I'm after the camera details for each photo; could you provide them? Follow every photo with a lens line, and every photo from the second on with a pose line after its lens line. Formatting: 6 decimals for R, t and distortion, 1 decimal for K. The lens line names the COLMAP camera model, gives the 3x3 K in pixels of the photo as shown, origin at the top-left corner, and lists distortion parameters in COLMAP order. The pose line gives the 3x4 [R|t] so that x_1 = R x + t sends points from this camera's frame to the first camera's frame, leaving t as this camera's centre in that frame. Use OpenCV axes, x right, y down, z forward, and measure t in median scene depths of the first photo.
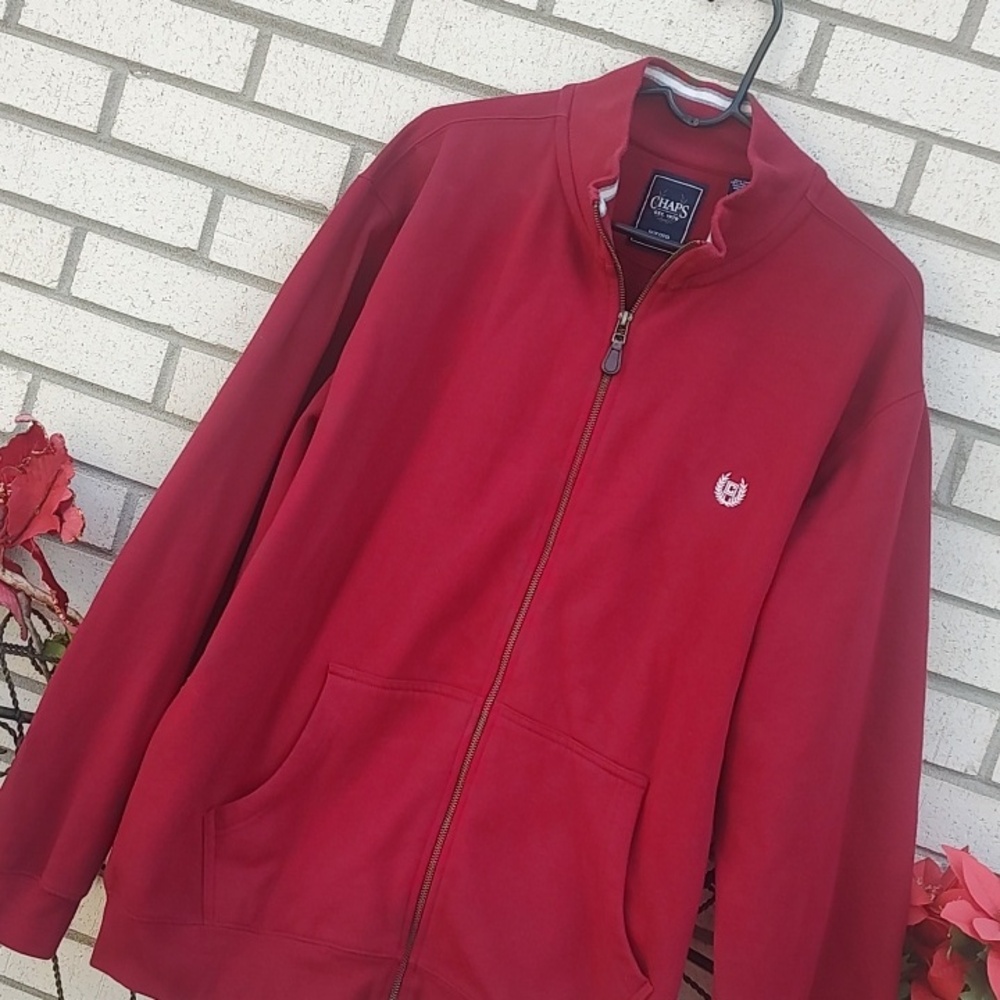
lens RADIAL K [[1586.4, 0, 498.6], [0, 1586.4, 547.2], [0, 0, 1]] dist [-0.002038, 0.000000]
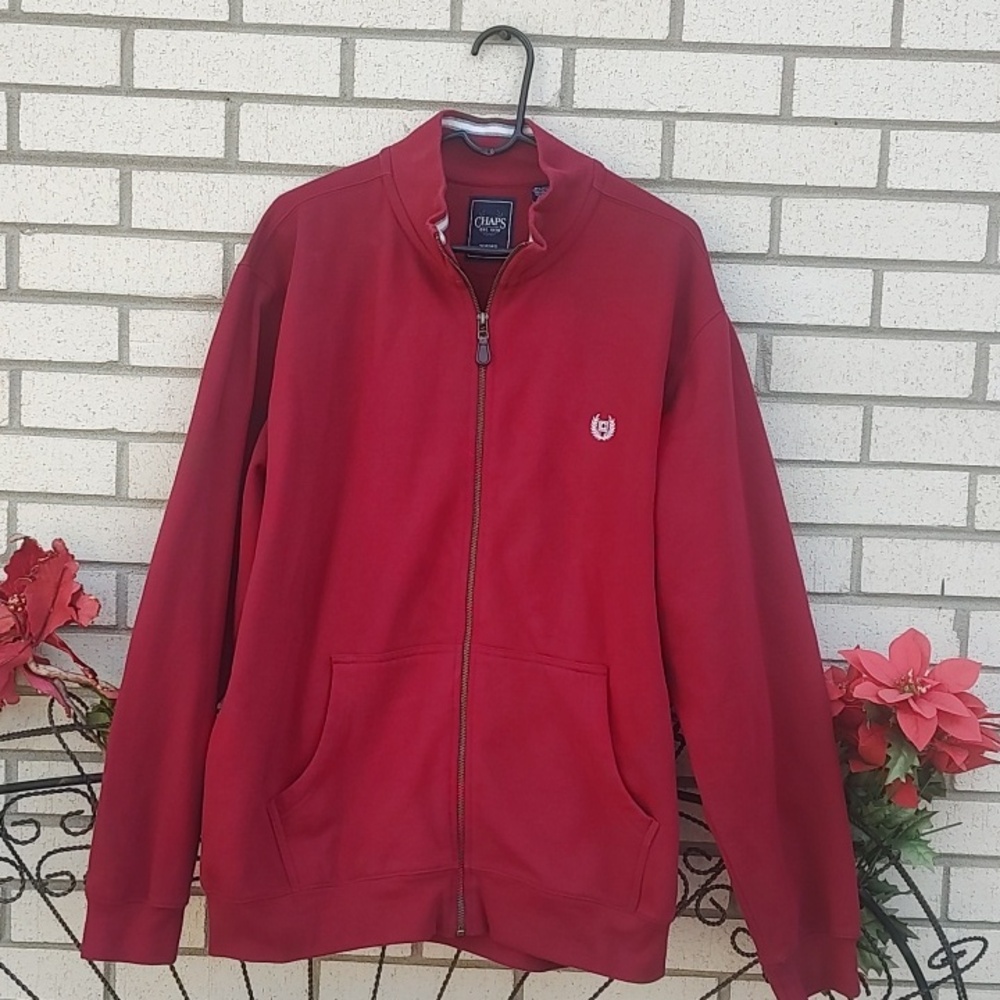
lens RADIAL K [[1586.4, 0, 526.3], [0, 1586.4, 563.8], [0, 0, 1]] dist [-0.002038, 0.000000]
pose [[0.949950, -0.287170, 0.122996, -0.094345], [0.287257, 0.957695, 0.017409, 0.027520], [-0.122792, 0.018794, 0.992254, -0.228950]]
